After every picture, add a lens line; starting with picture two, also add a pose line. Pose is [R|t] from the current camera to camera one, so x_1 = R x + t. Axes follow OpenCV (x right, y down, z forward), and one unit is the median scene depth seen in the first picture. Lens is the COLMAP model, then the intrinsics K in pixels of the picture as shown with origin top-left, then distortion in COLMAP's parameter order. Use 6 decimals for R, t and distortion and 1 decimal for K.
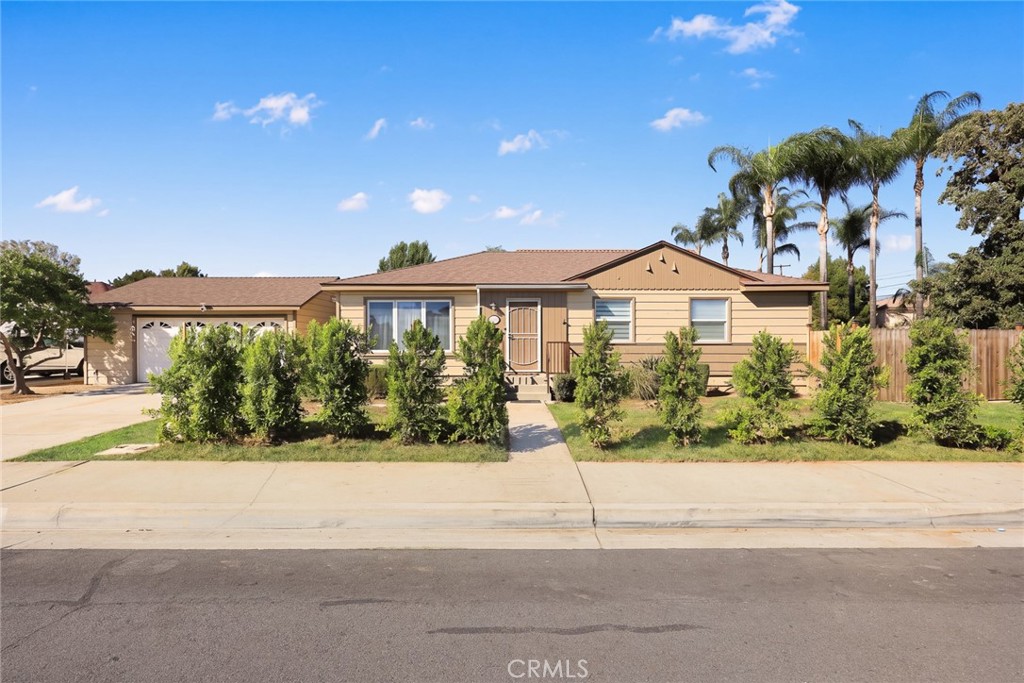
lens RADIAL K [[462.9, 0, 508.0], [0, 462.9, 347.5], [0, 0, 1]] dist [-0.000405, -0.000272]
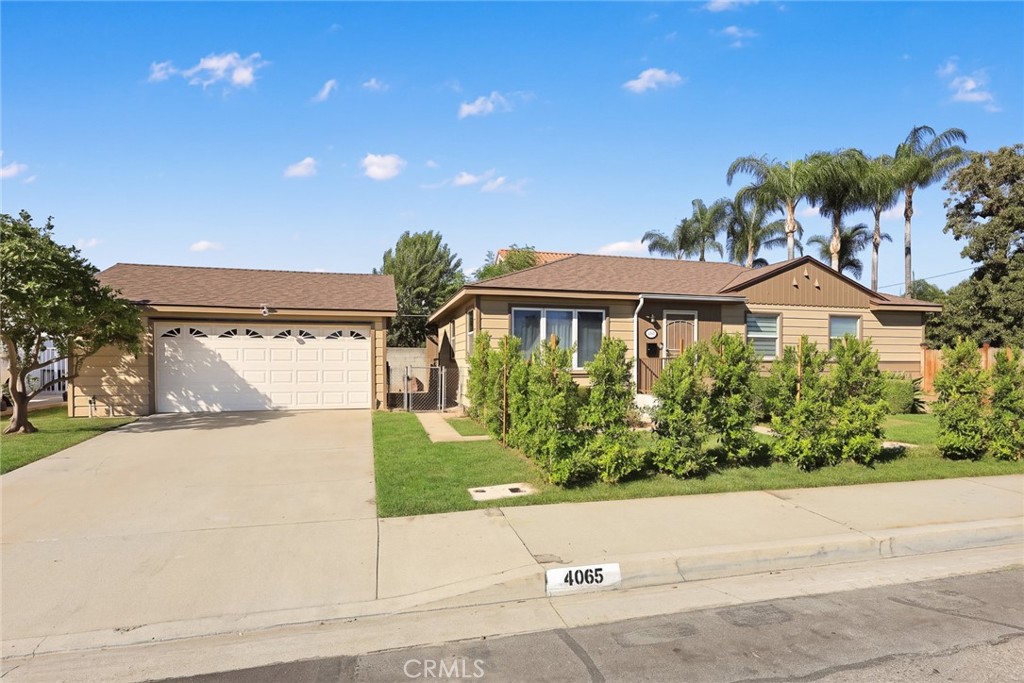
lens RADIAL K [[548.9, 0, 527.4], [0, 548.9, 362.9], [0, 0, 1]] dist [0.001906, 0.001705]
pose [[0.963816, 0.003345, 0.266546, -0.537784], [-0.002408, 0.999990, -0.003841, 0.001001], [-0.266556, 0.003060, 0.963815, 0.042300]]
